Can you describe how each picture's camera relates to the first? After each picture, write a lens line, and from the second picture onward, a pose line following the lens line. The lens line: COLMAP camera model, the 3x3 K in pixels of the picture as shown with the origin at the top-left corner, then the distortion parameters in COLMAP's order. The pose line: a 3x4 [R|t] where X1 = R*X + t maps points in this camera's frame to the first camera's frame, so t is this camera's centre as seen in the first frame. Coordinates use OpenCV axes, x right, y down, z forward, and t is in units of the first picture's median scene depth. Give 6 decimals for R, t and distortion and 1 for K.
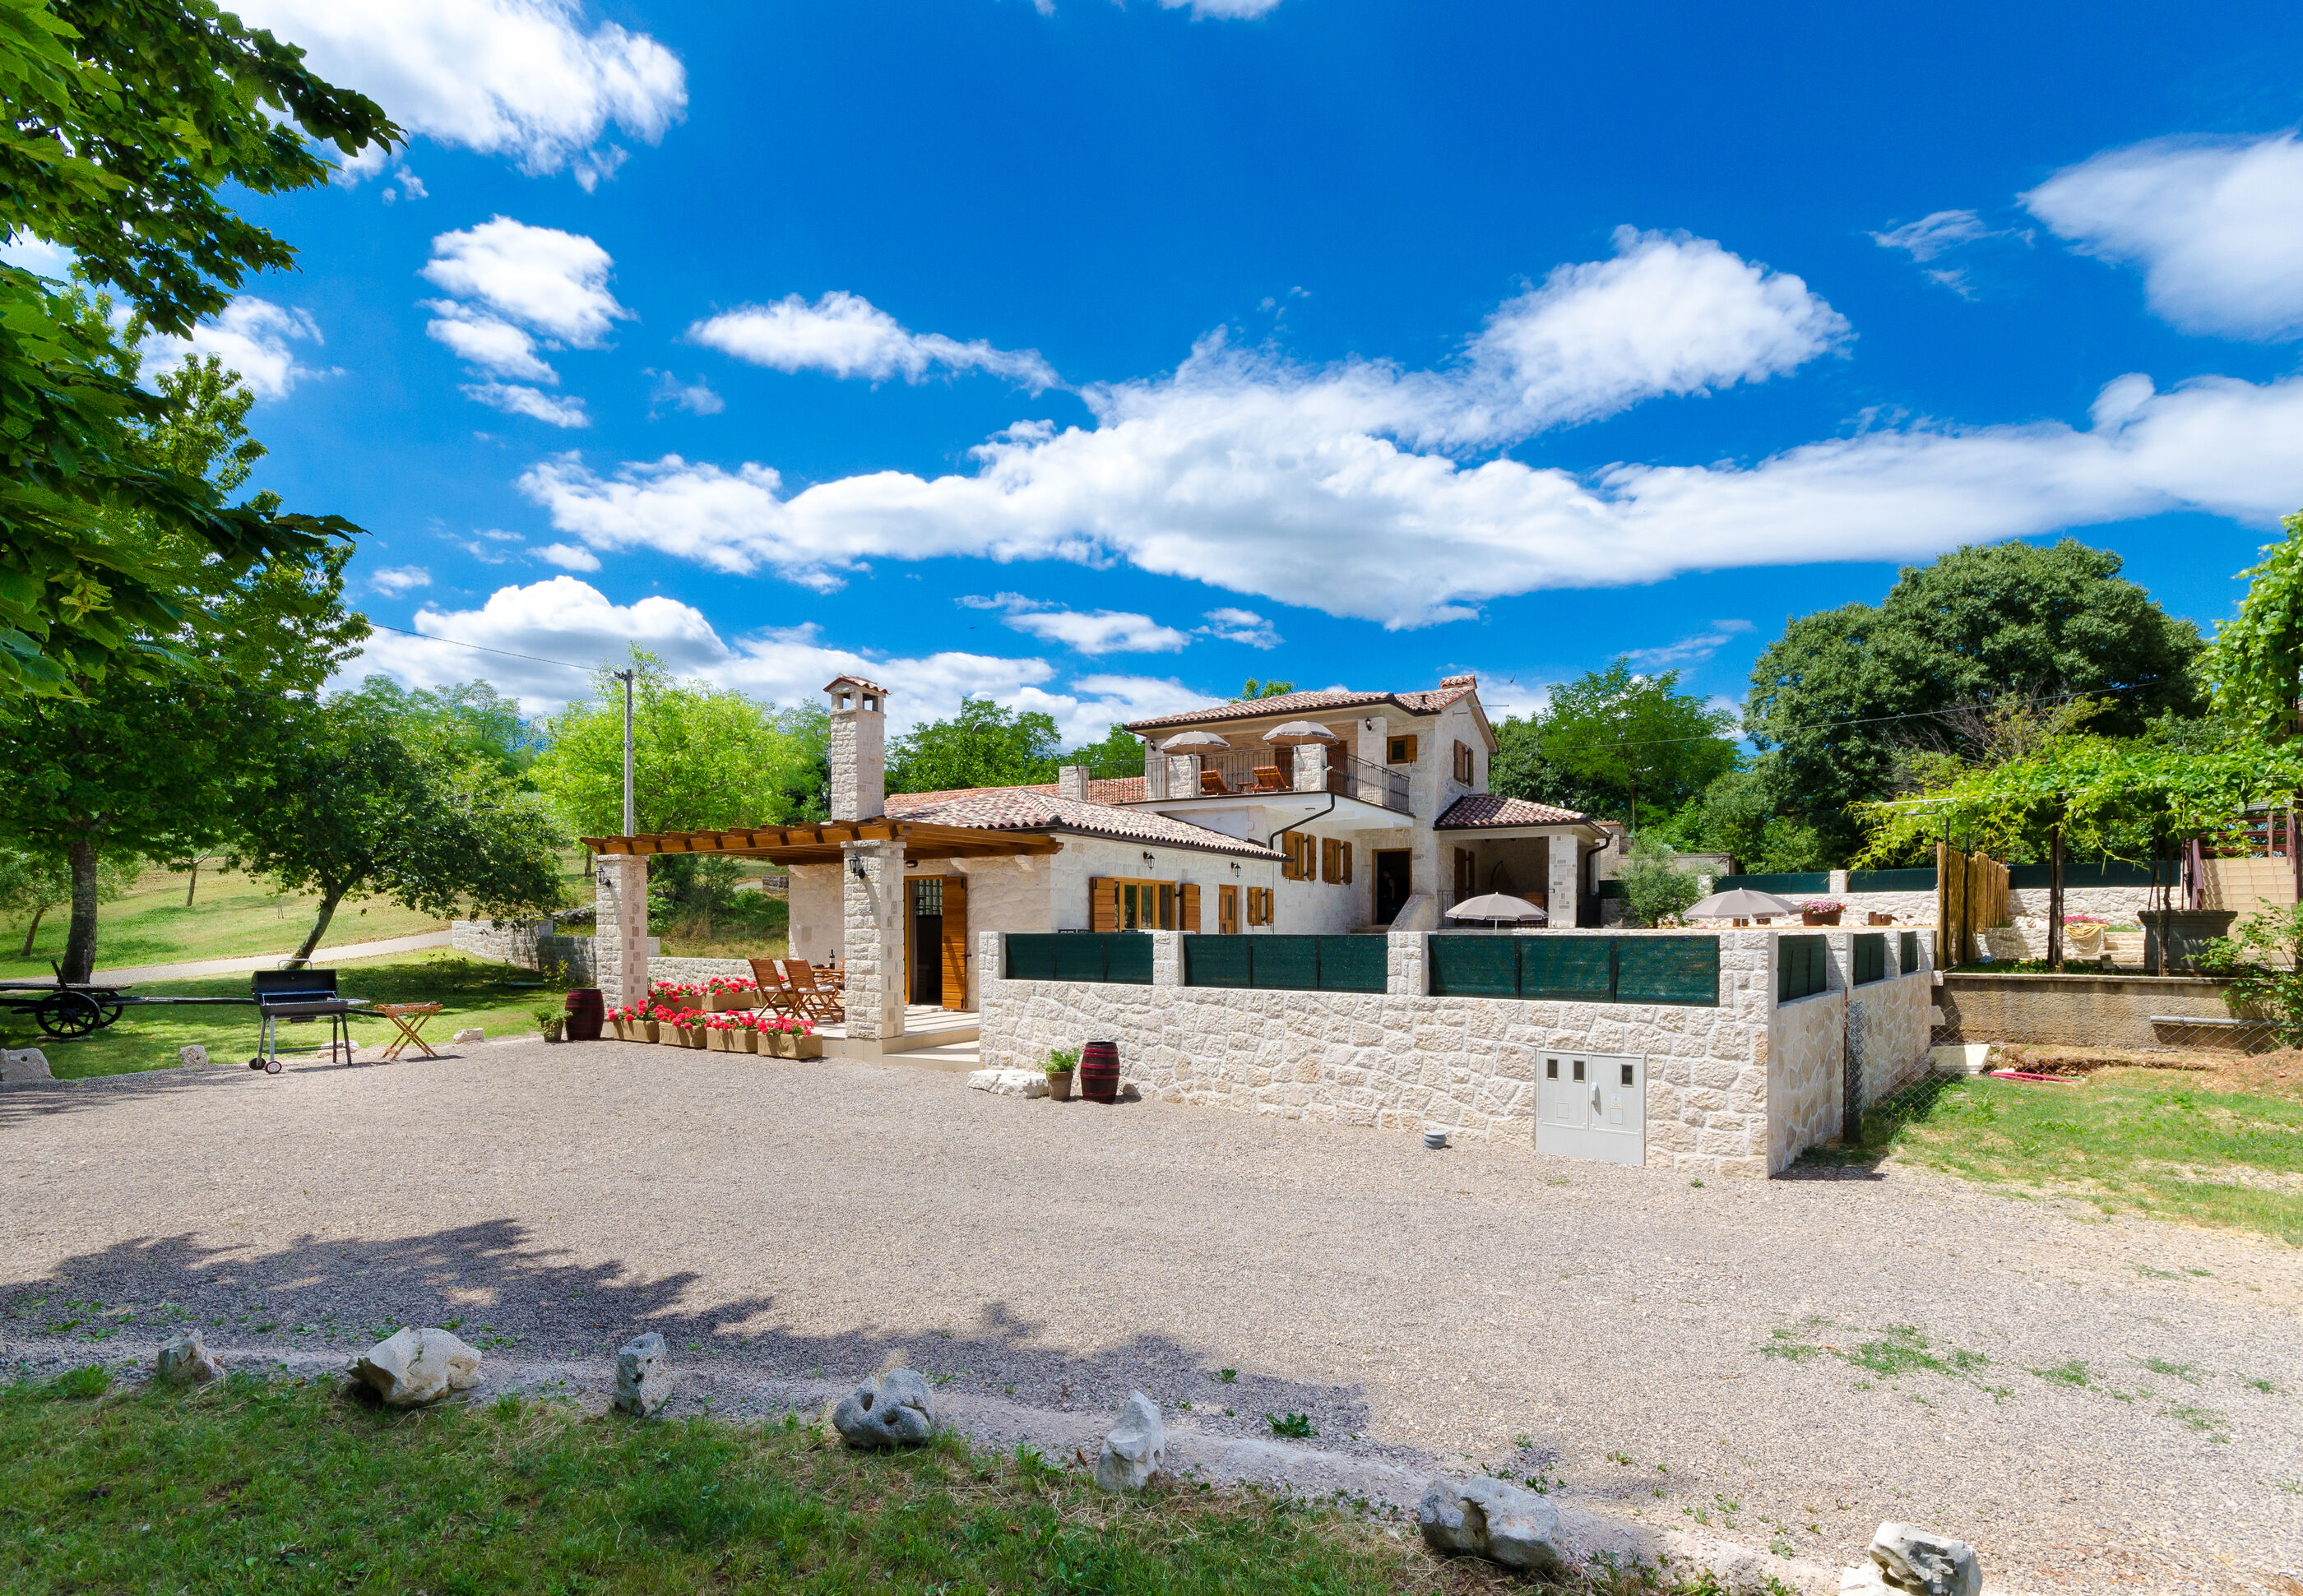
lens RADIAL K [[1110.0, 0, 1121.7], [0, 1110.0, 945.9], [0, 0, 1]] dist [-0.003986, 0.010385]
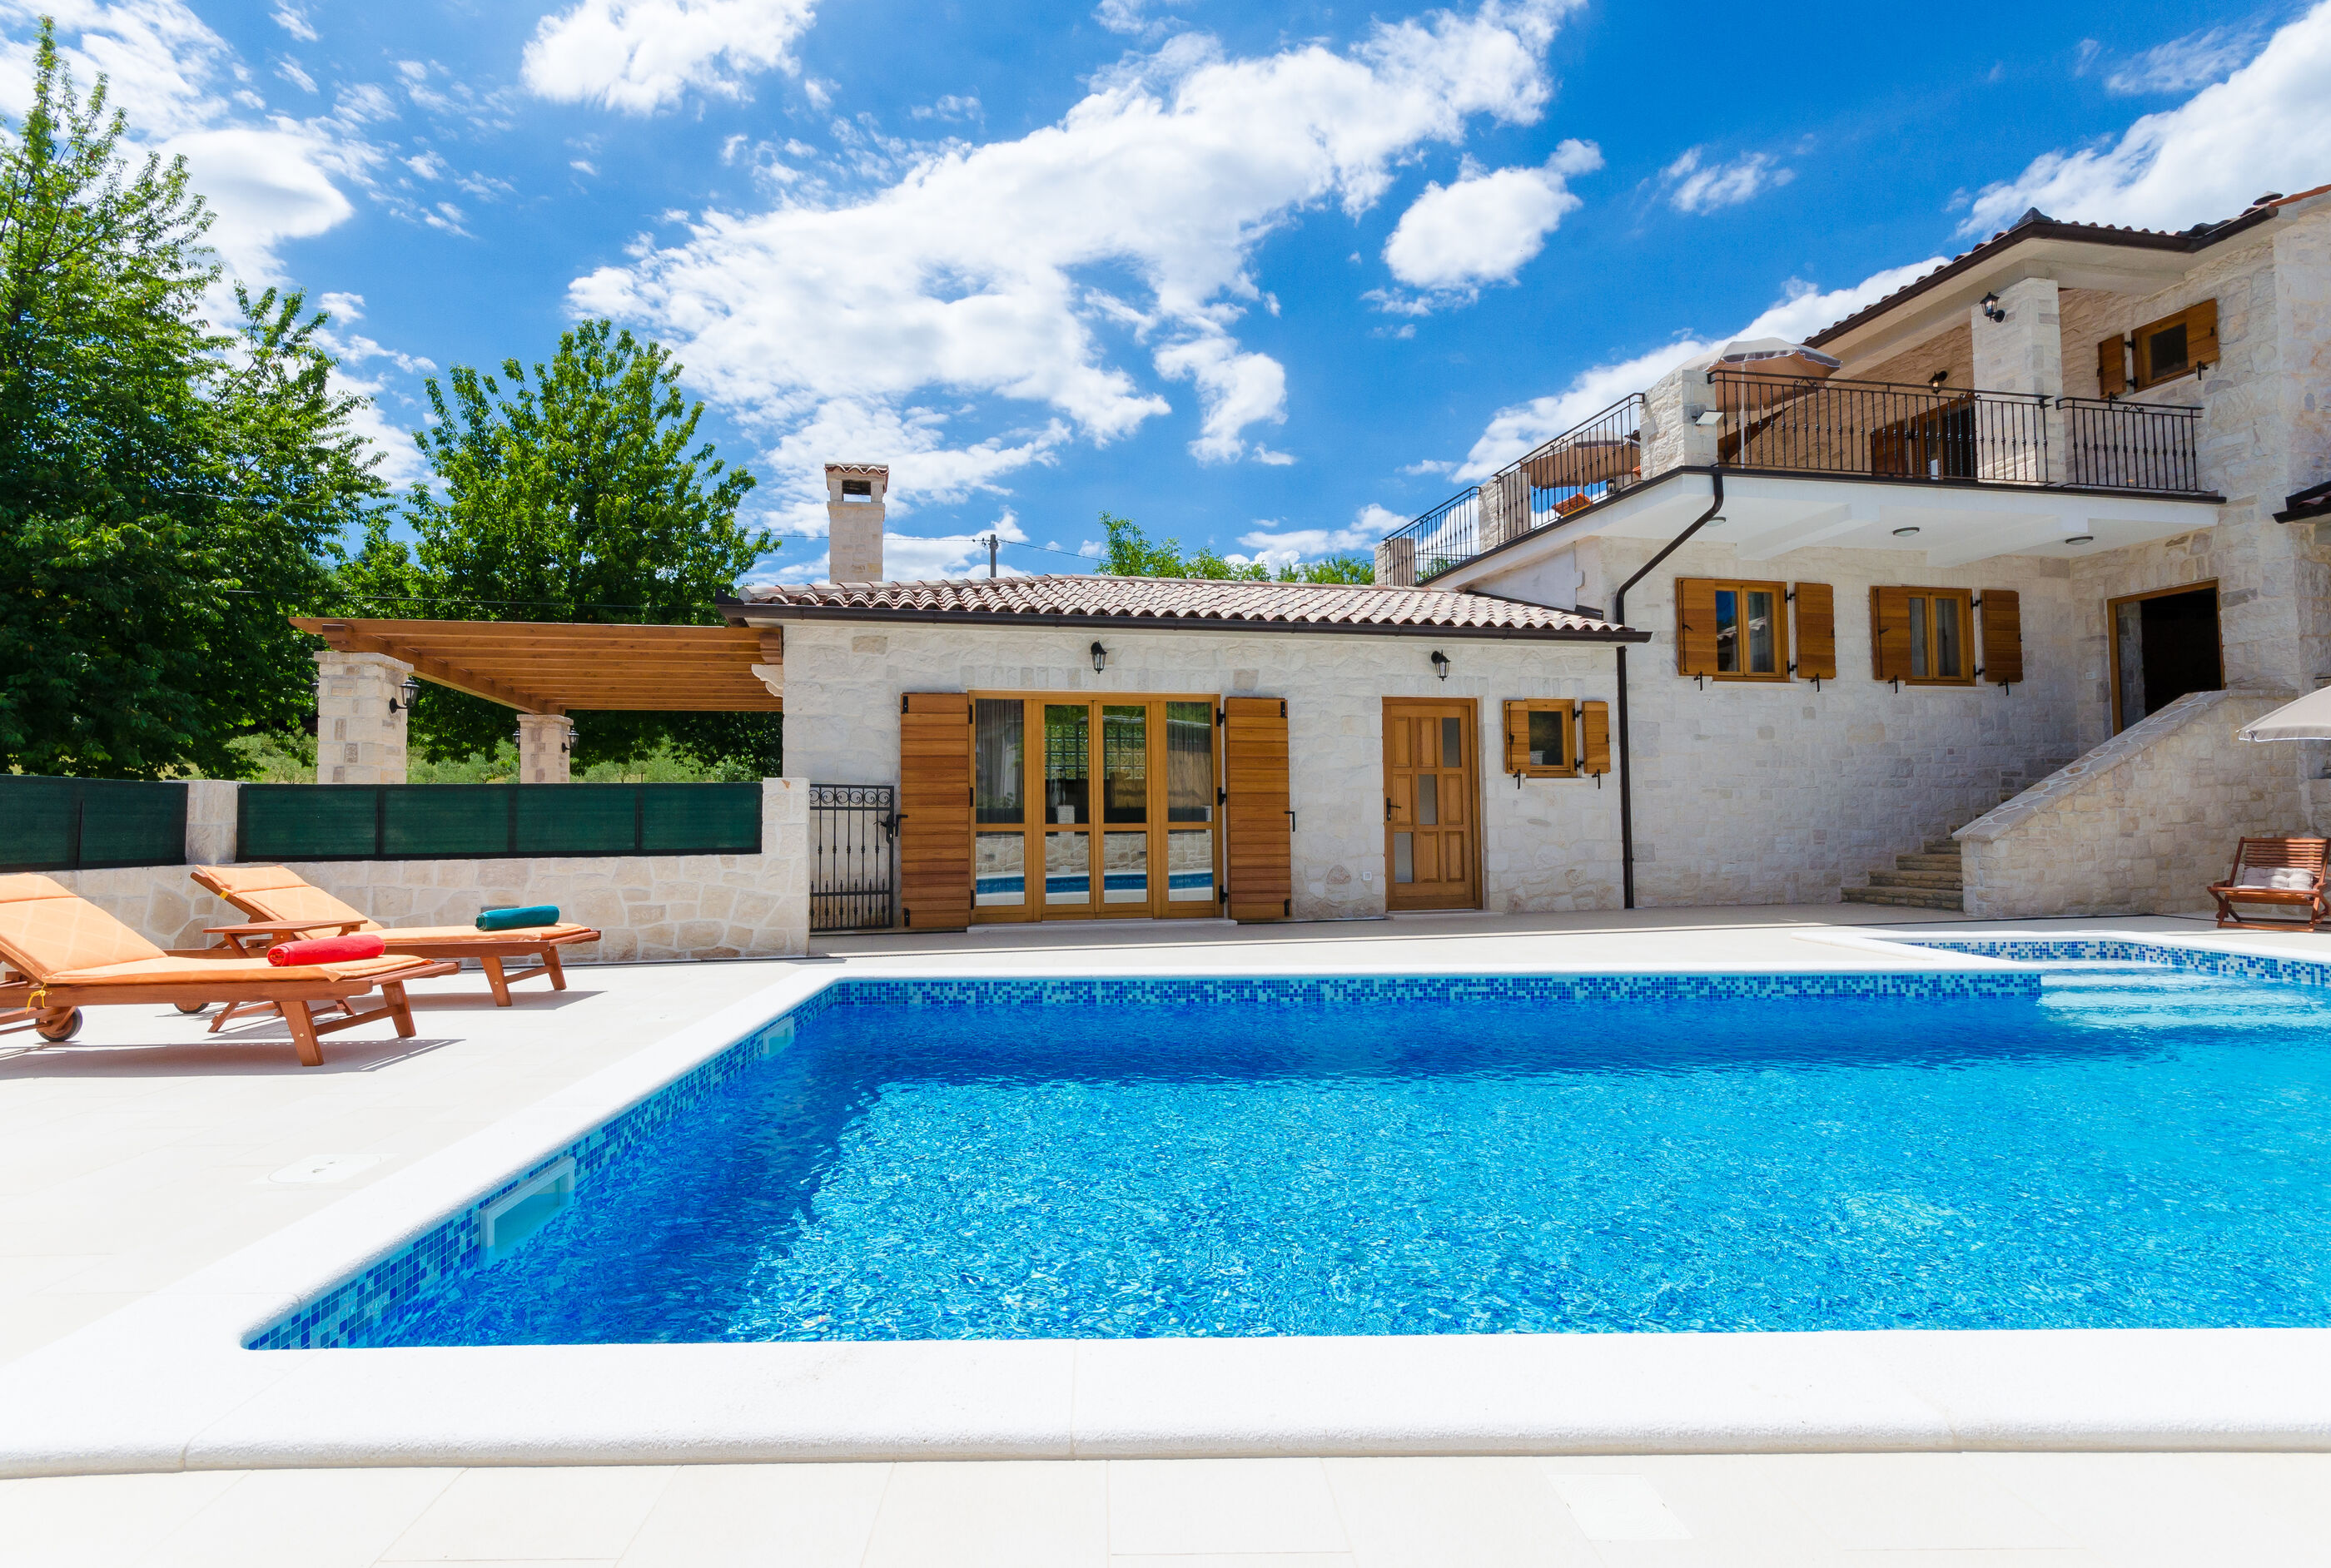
lens RADIAL K [[1072.3, 0, 1119.1], [0, 1072.3, 778.9], [0, 0, 1]] dist [0.000832, 0.000822]
pose [[0.671953, -0.034798, -0.739776, 0.250976], [-0.004625, 0.998679, -0.051178, 0.004890], [0.740579, 0.037811, 0.670904, 0.404079]]
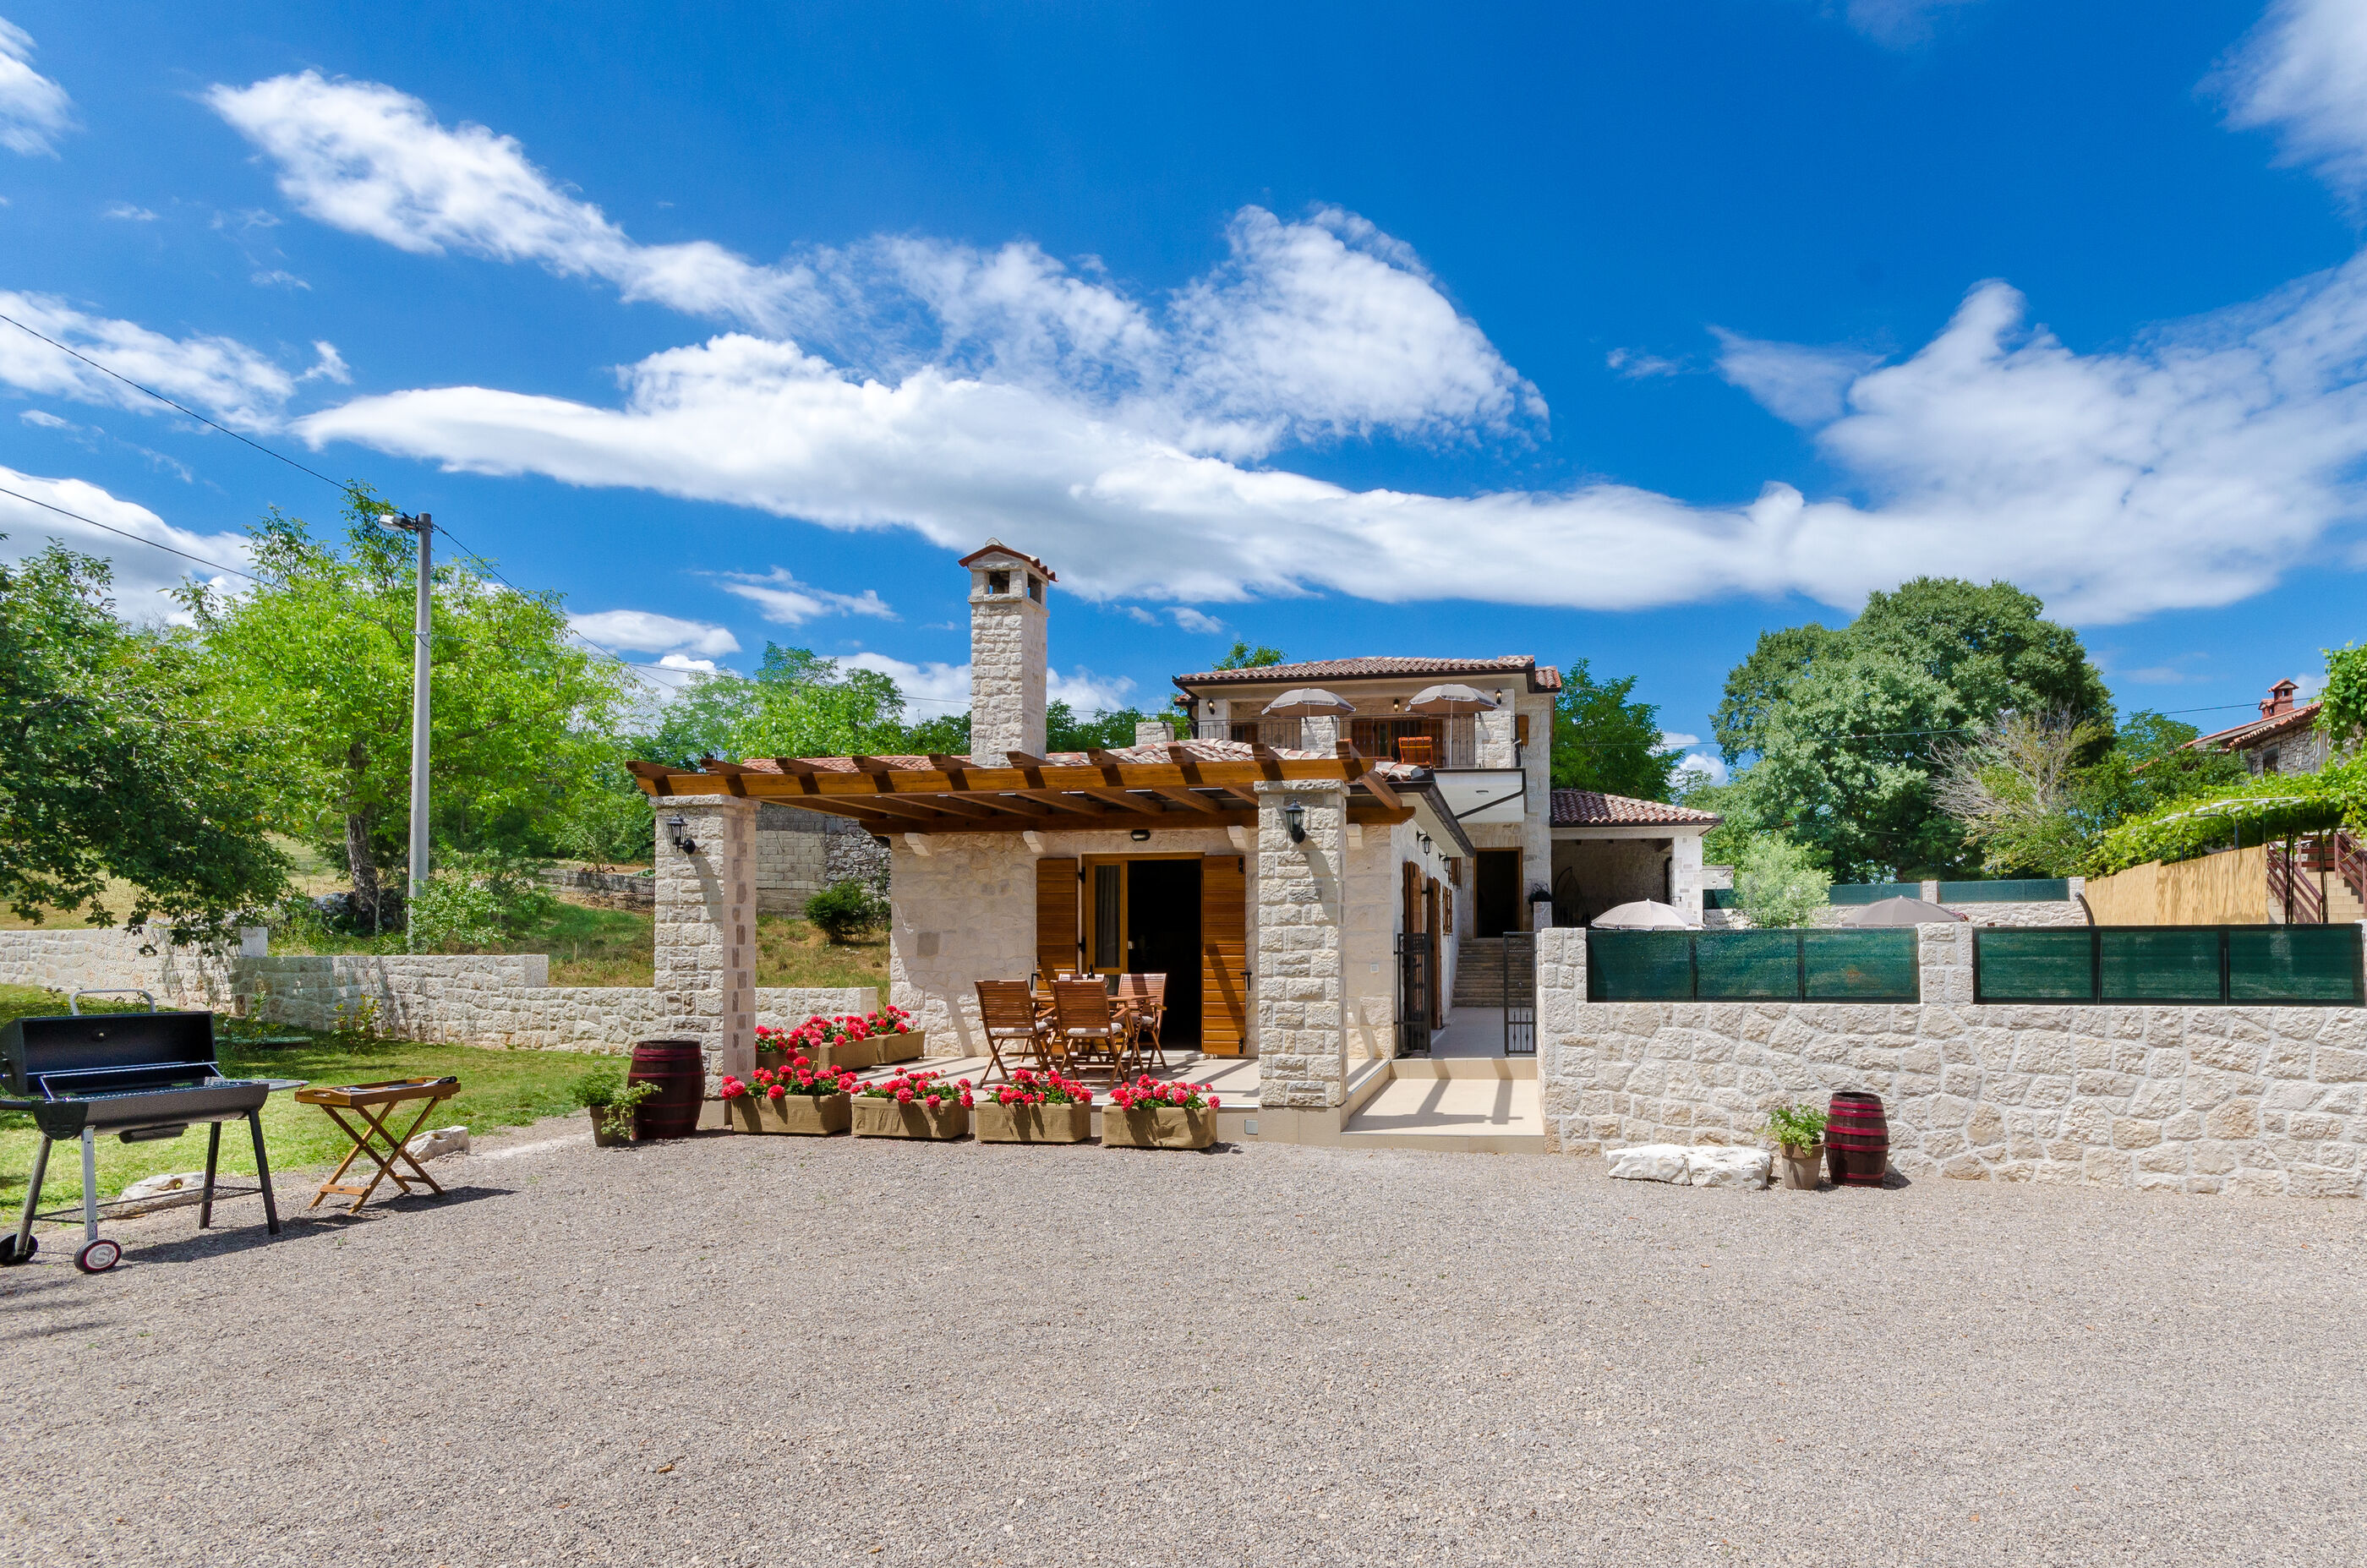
lens RADIAL K [[1235.4, 0, 1344.2], [0, 1235.4, 928.4], [0, 0, 1]] dist [0.003607, 0.001440]
pose [[0.921998, 0.003119, 0.387183, -0.208681], [0.010713, 0.999379, -0.033562, 0.004030], [-0.387047, 0.035093, 0.921392, 0.162625]]
